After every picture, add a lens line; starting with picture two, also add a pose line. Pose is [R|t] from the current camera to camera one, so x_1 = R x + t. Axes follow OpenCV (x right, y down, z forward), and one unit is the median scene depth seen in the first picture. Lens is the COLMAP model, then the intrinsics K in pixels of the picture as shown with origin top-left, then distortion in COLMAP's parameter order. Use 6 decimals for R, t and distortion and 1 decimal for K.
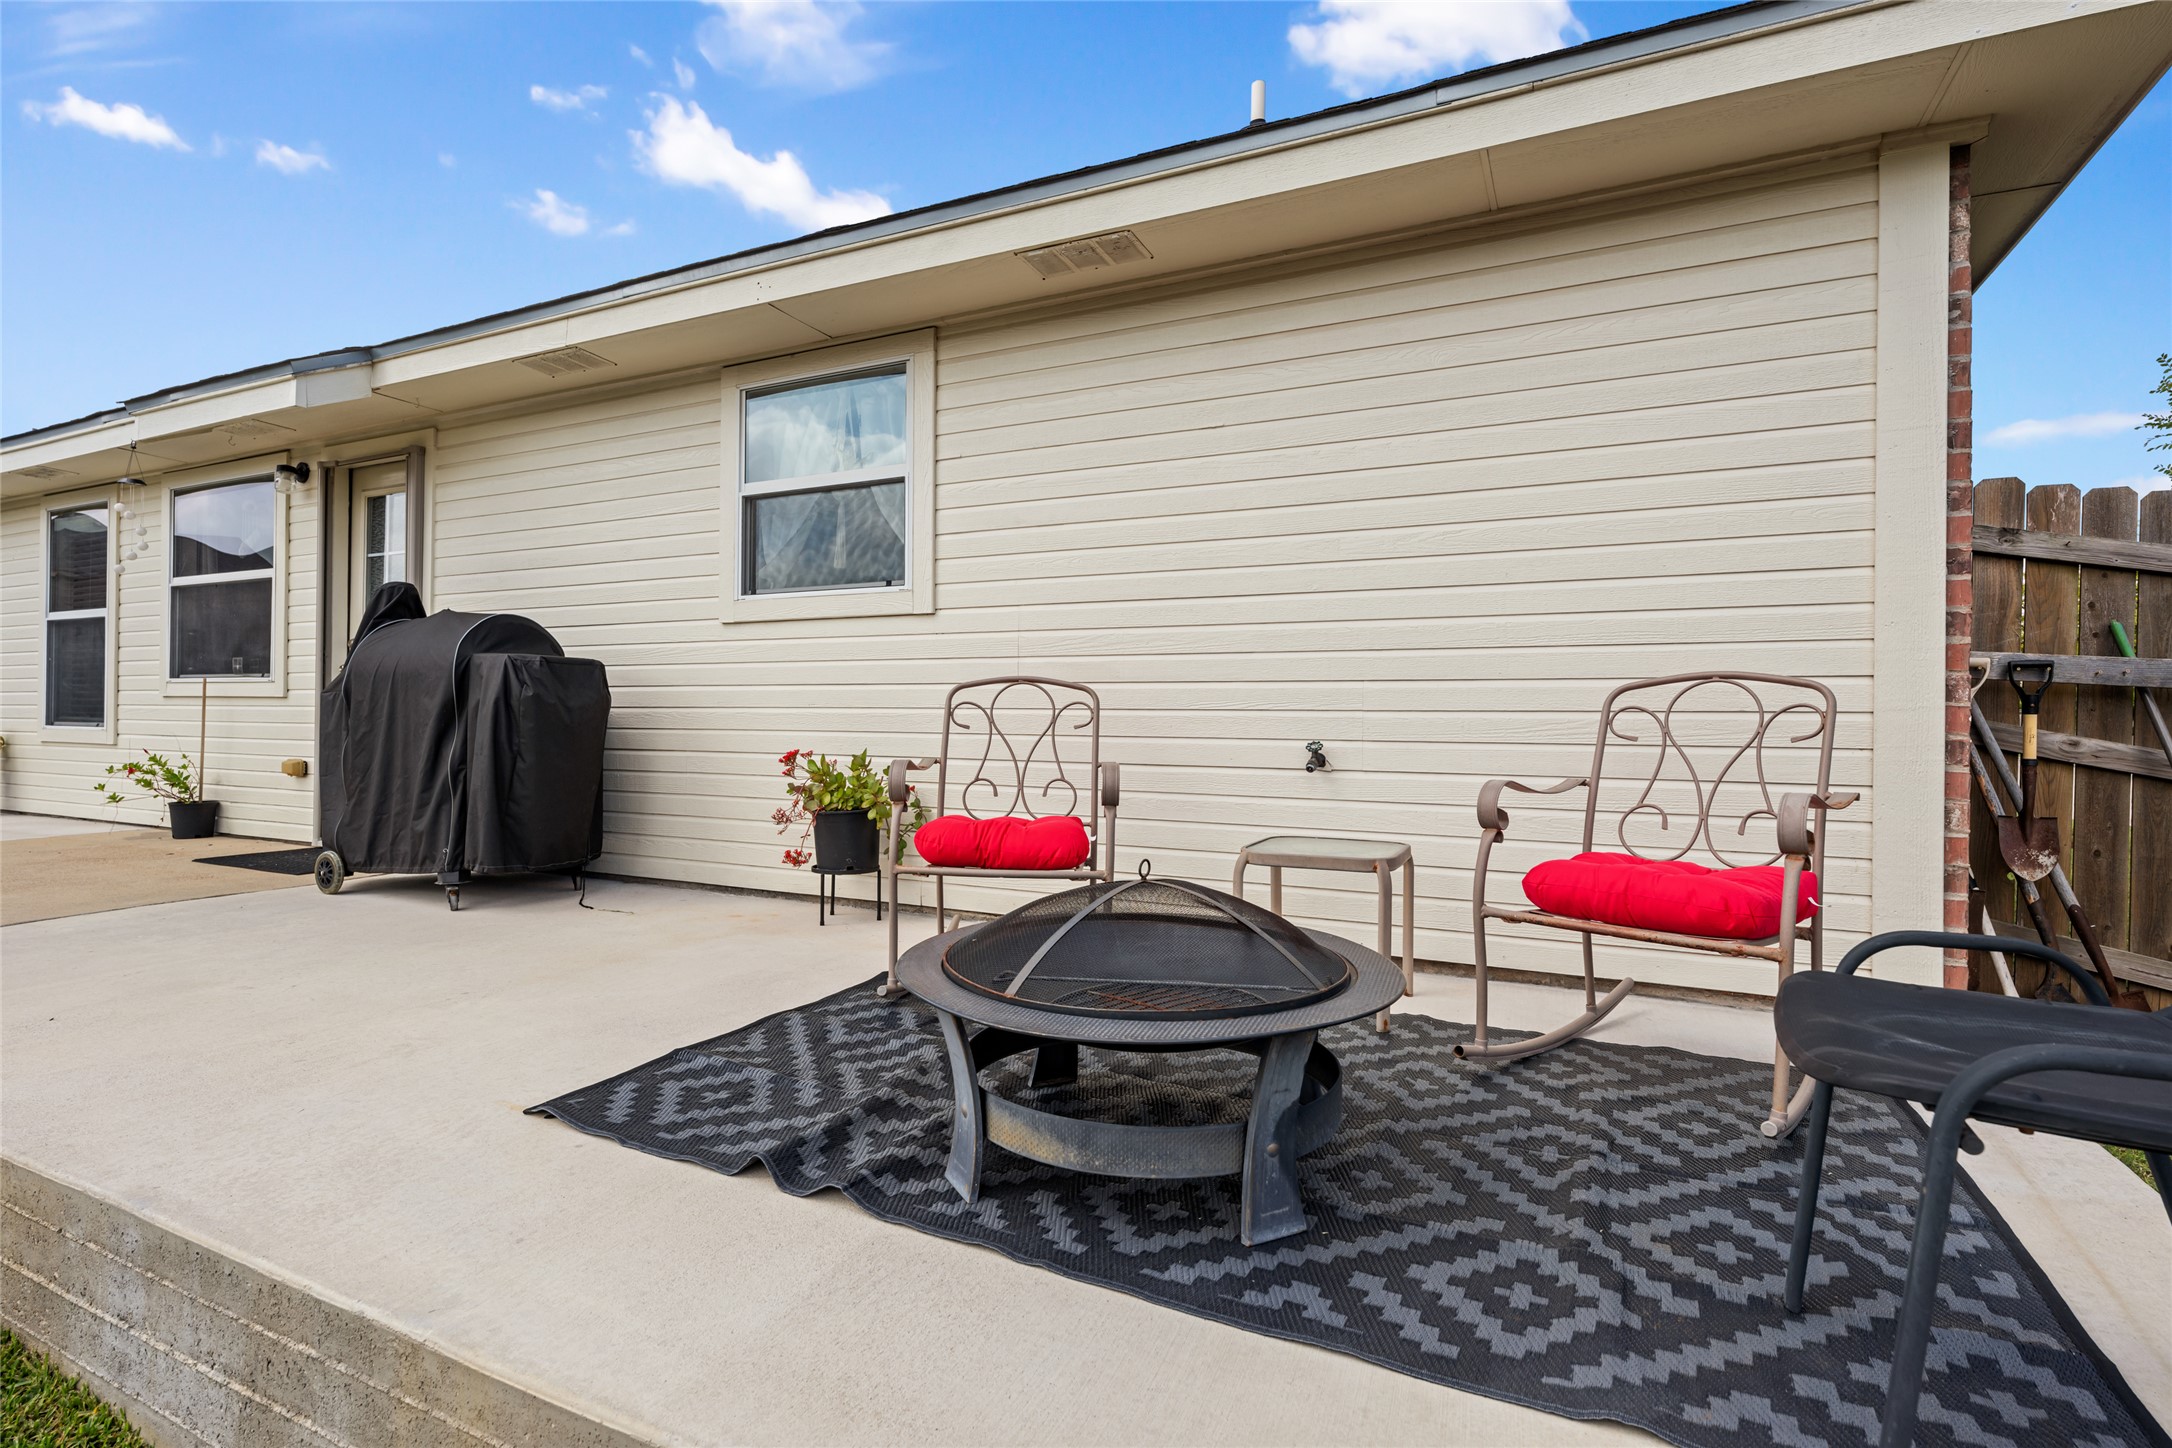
lens RADIAL K [[1027.9, 0, 1076.8], [0, 1027.9, 721.3], [0, 0, 1]] dist [-0.000304, -0.000369]
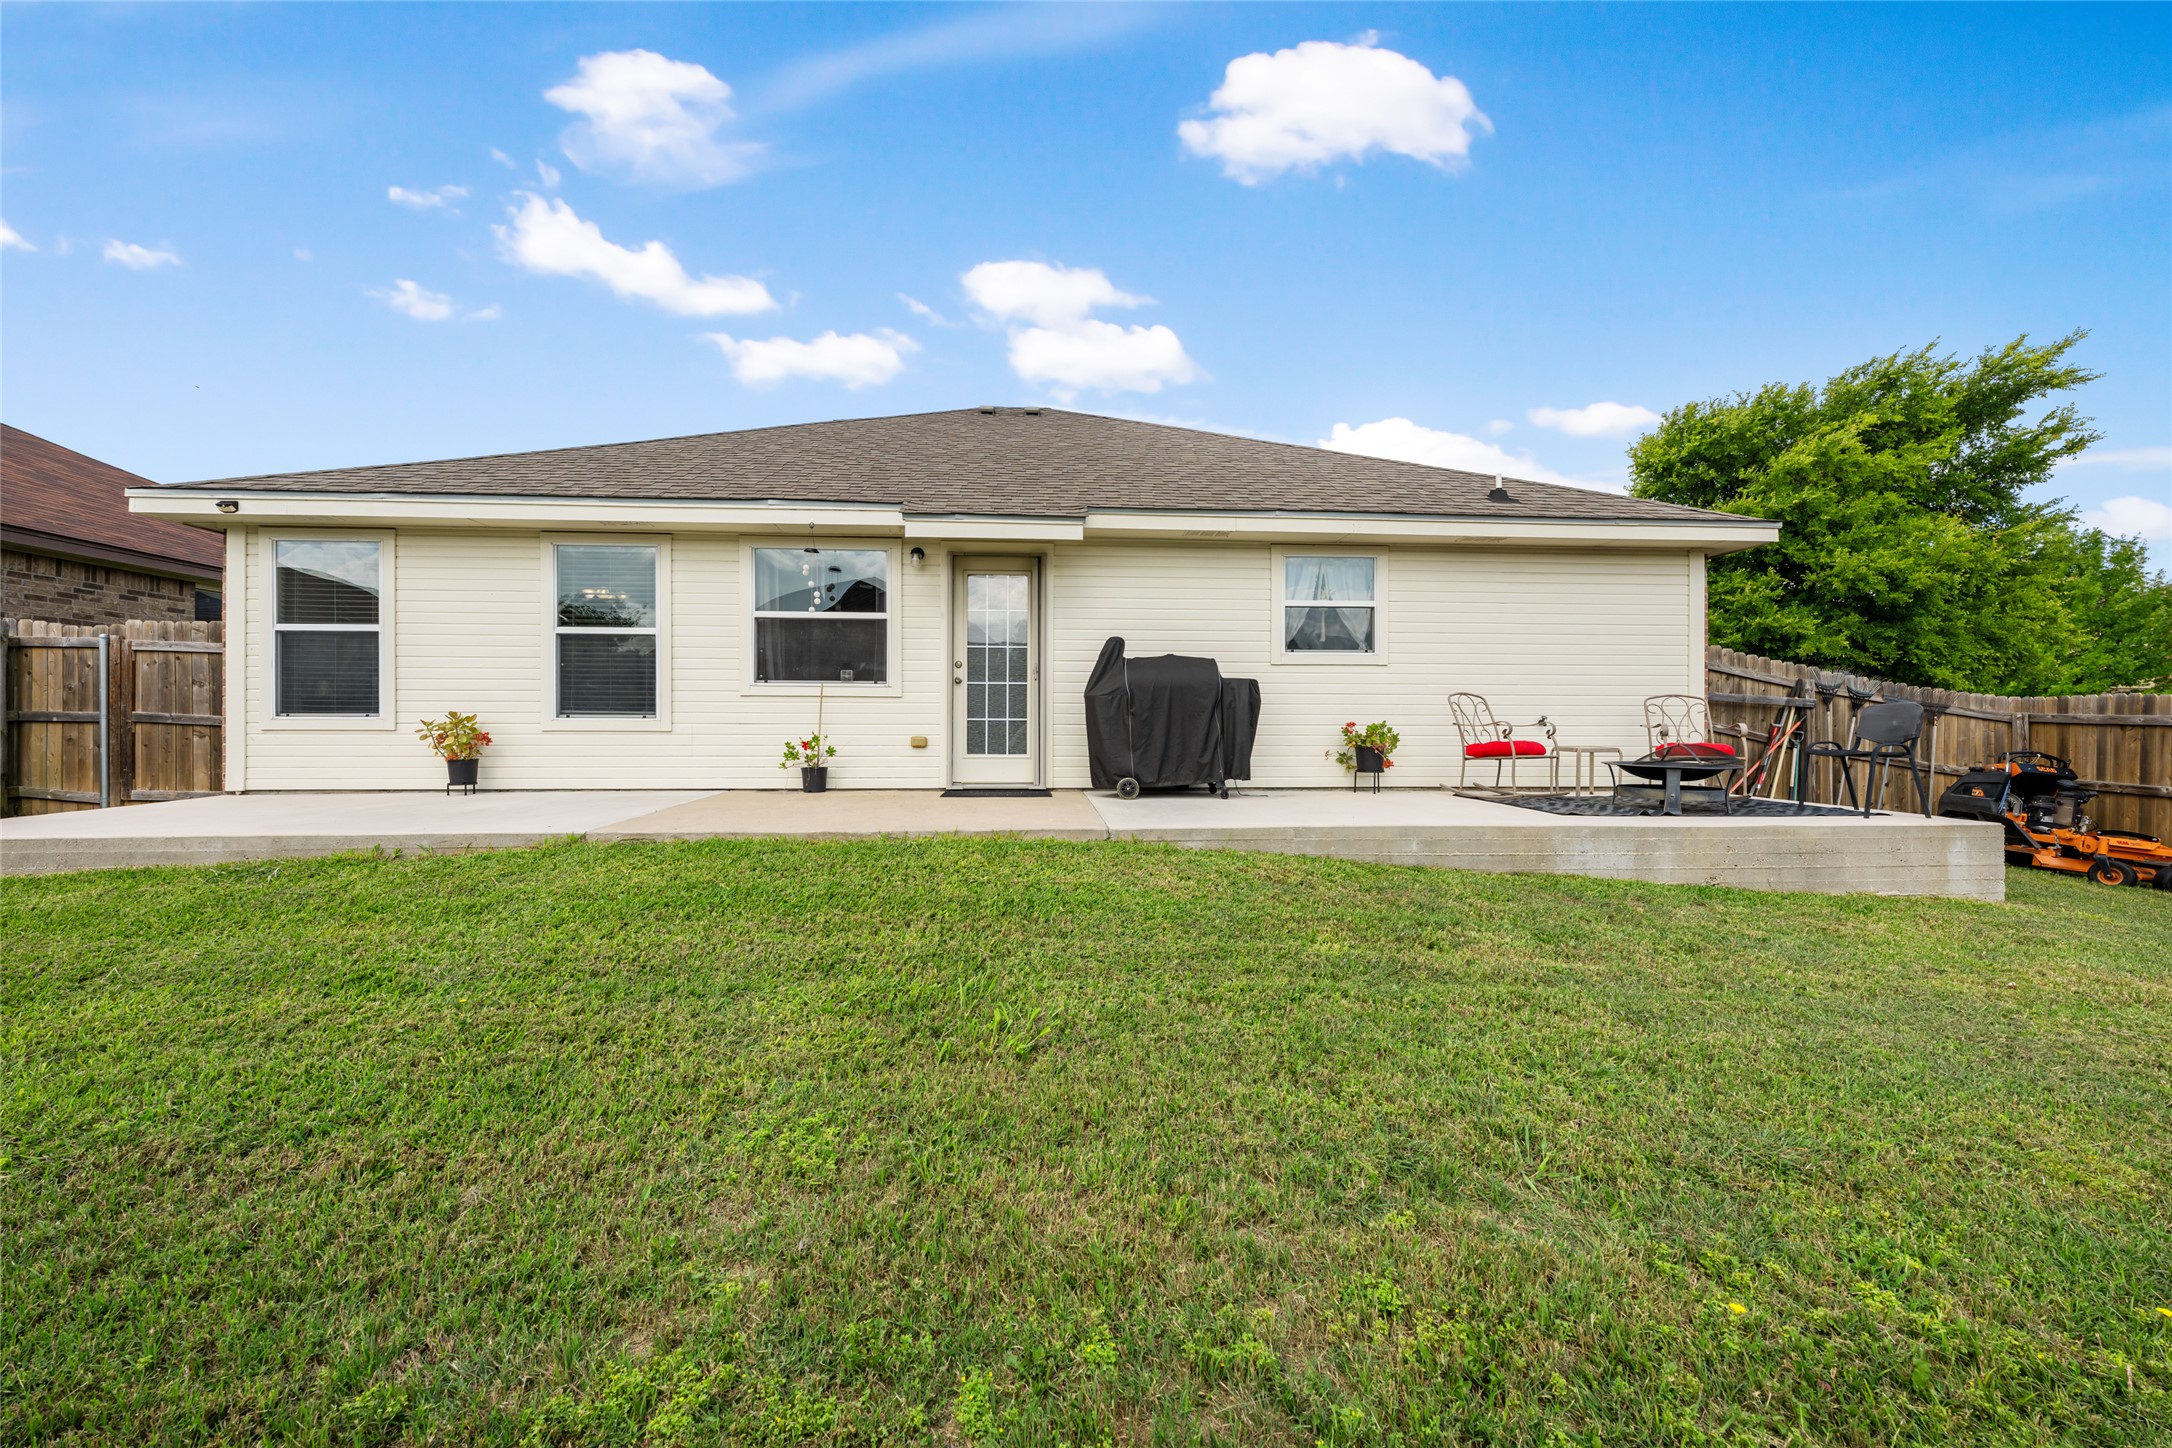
lens RADIAL K [[857.8, 0, 1073.1], [0, 857.8, 720.7], [0, 0, 1]] dist [-0.000872, -0.000231]
pose [[0.869021, -0.007589, 0.494718, -1.625415], [0.005720, 0.999970, 0.005292, 0.009845], [-0.494743, -0.001768, 0.869038, -0.352431]]
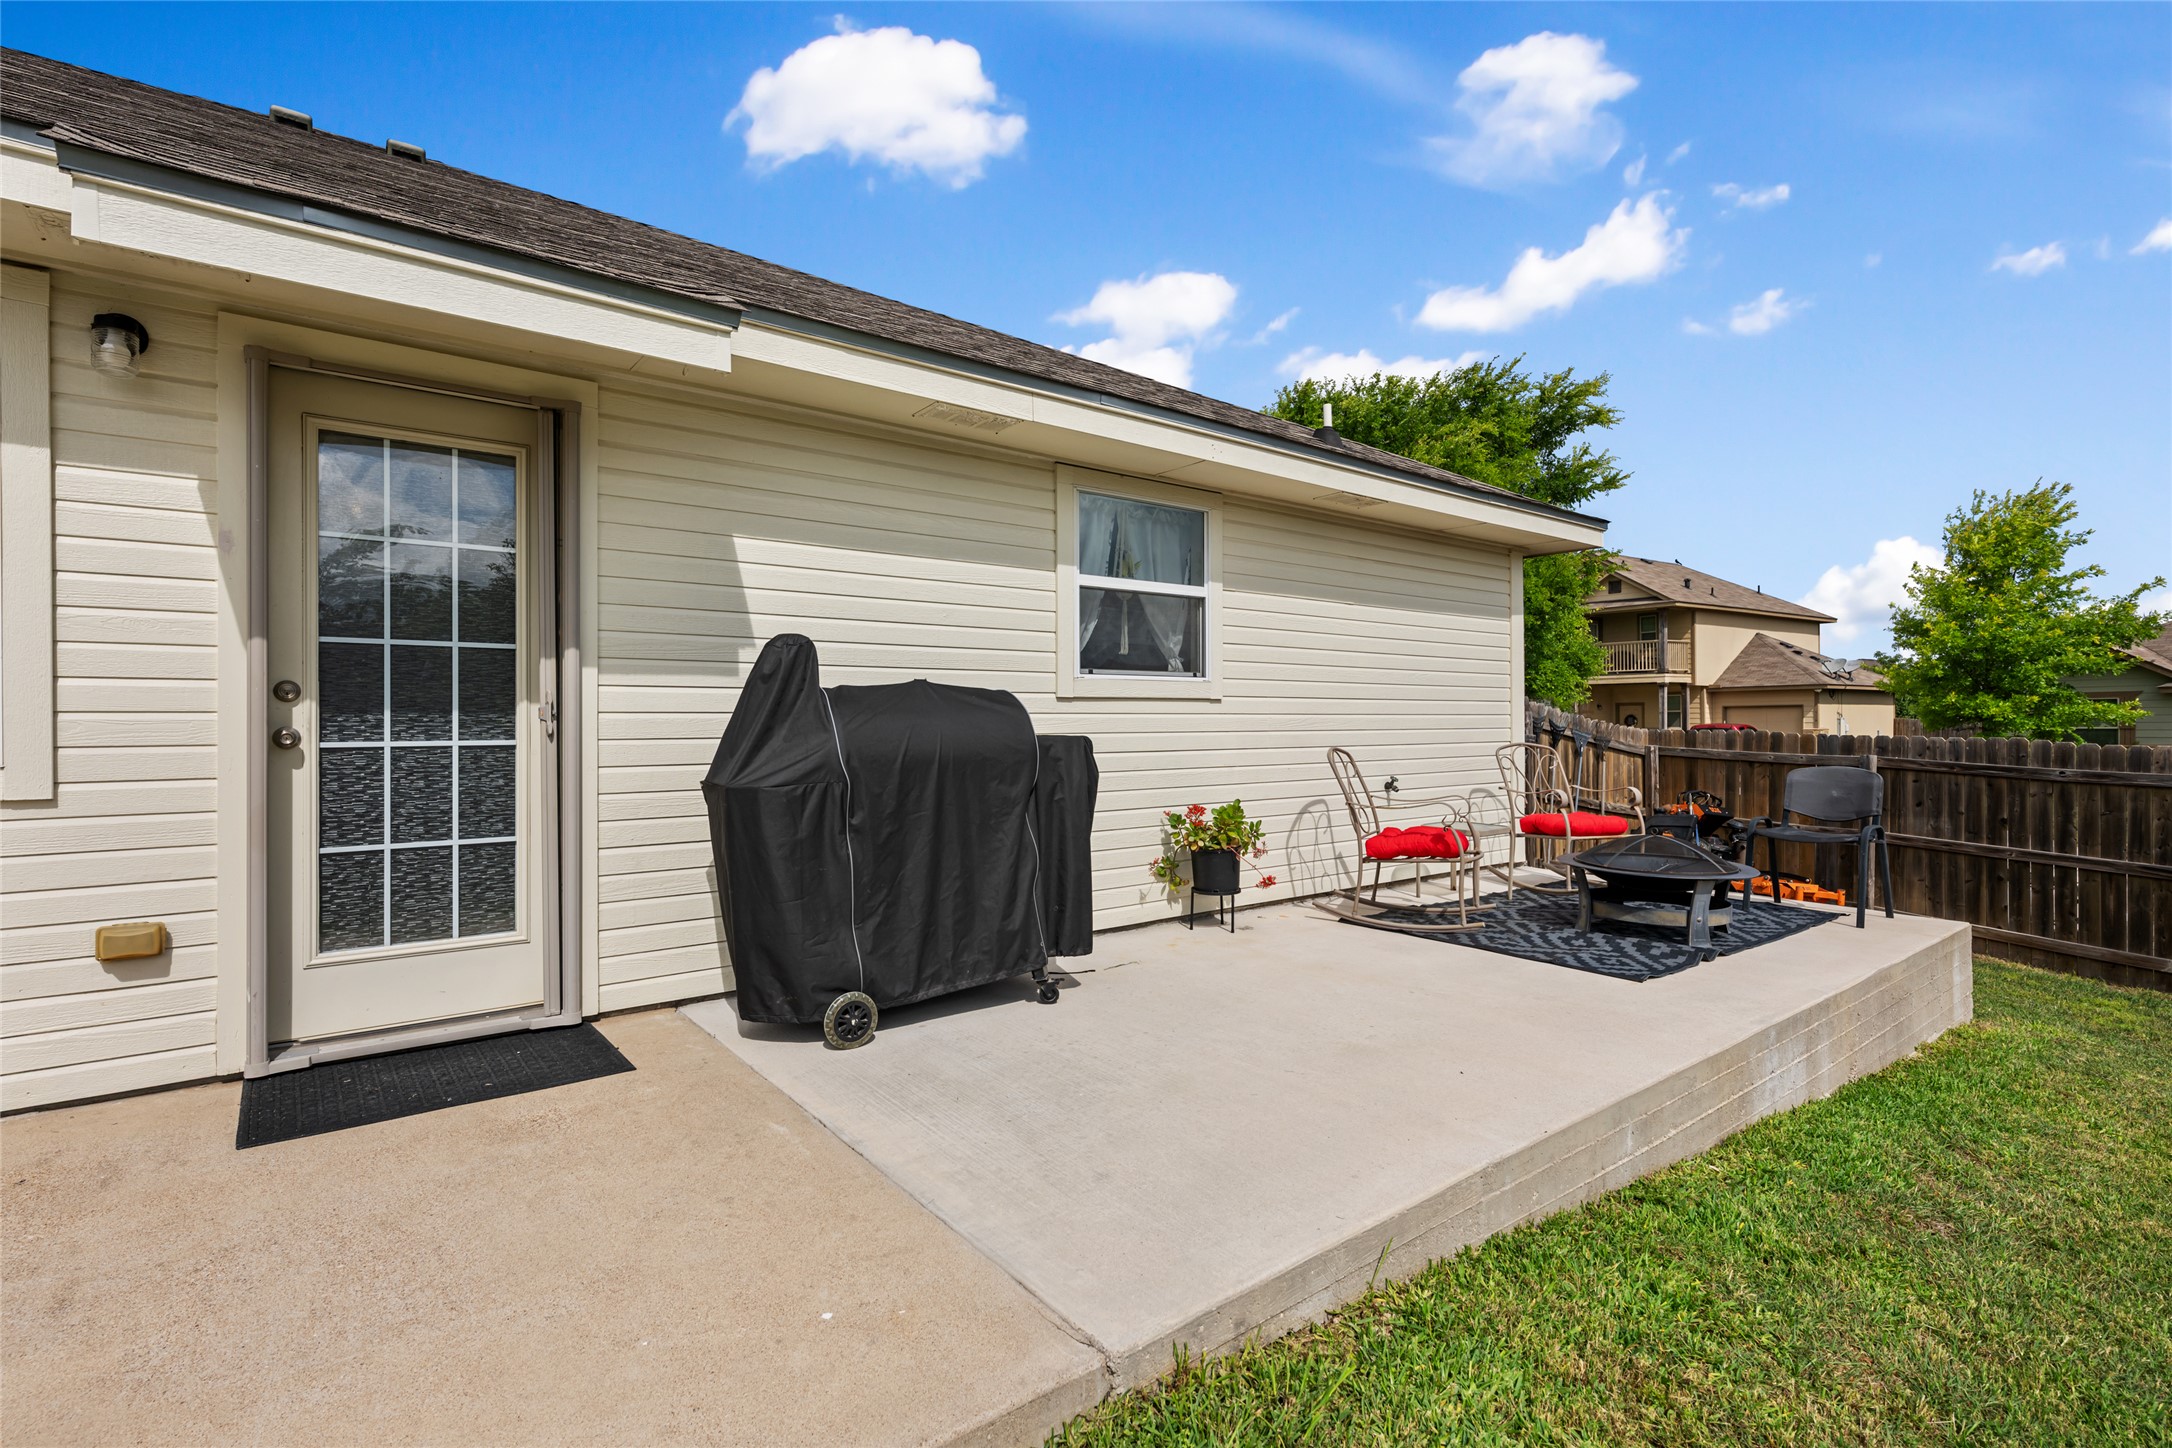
lens RADIAL K [[1027.9, 0, 1088.1], [0, 1027.9, 721.3], [0, 0, 1]] dist [-0.000304, -0.000369]
pose [[0.437359, -0.013427, 0.899187, -1.348488], [0.004312, 0.999908, 0.012834, -0.085979], [-0.899277, -0.001736, 0.437377, 0.506365]]
